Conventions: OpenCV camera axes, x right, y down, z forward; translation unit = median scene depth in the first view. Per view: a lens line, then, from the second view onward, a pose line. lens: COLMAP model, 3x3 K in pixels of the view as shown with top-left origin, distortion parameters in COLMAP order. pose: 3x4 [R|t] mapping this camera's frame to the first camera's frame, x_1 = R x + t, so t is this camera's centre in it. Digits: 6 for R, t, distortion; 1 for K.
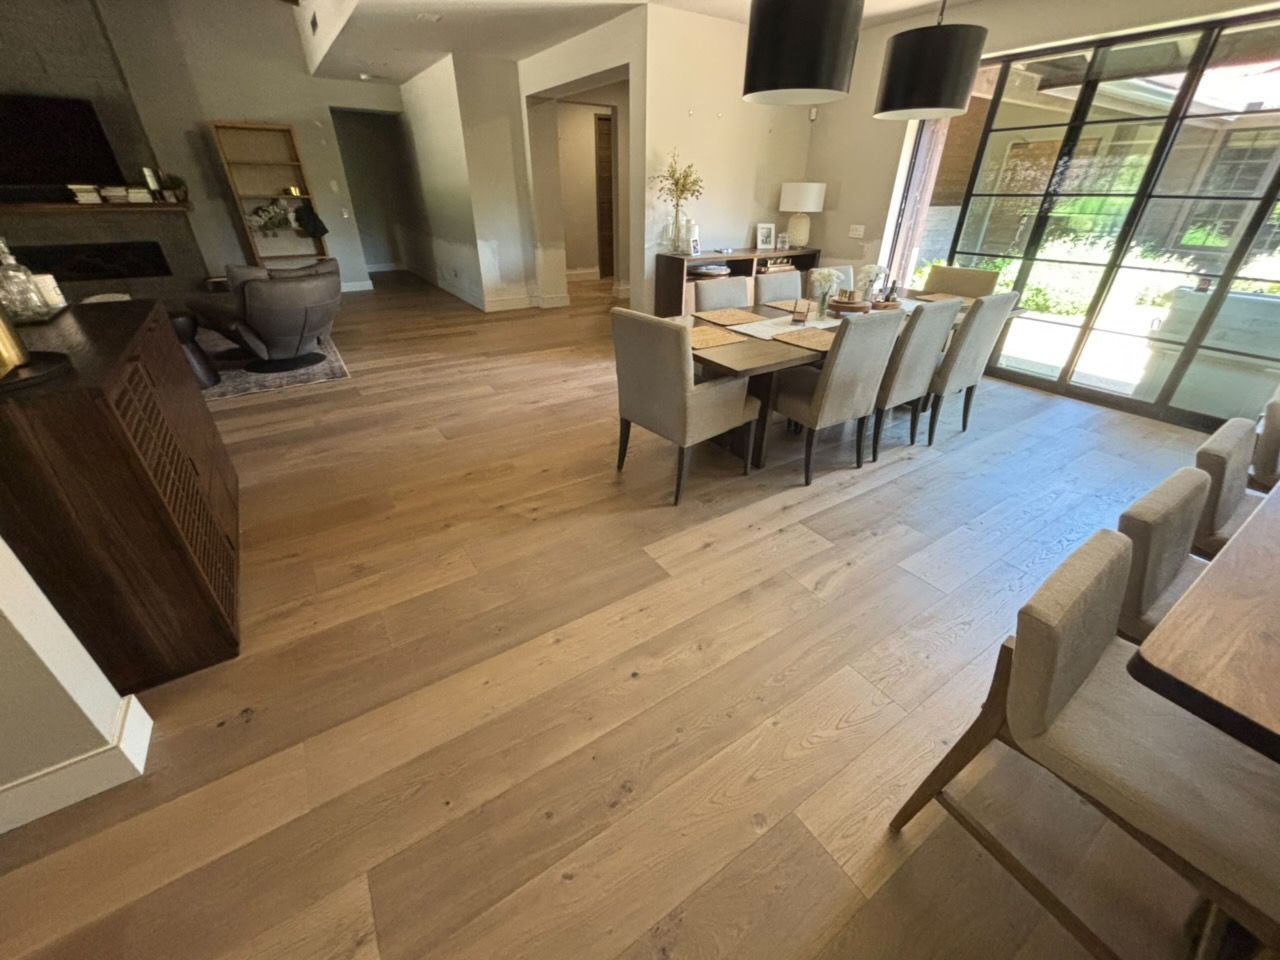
lens RADIAL K [[517.7, 0, 644.3], [0, 517.7, 474.7], [0, 0, 1]] dist [-0.000585, 0.000539]
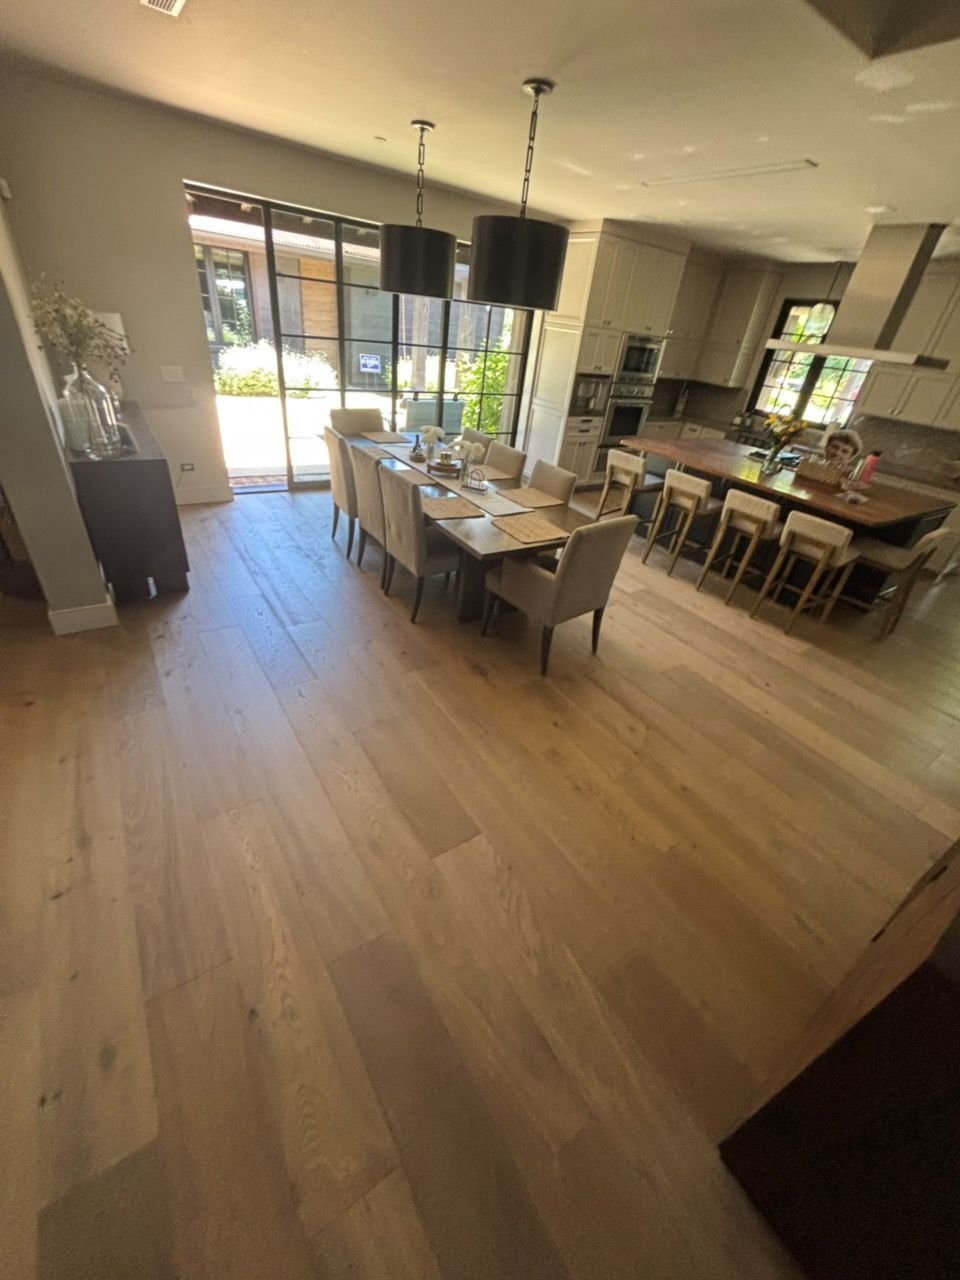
lens RADIAL K [[517.7, 0, 481.5], [0, 517.7, 646.9], [0, 0, 1]] dist [-0.000585, 0.000539]
pose [[-0.003866, -0.543787, 0.839214, -0.772405], [0.400596, 0.768096, 0.499551, -0.540768], [-0.916247, 0.338117, 0.214869, 0.789706]]
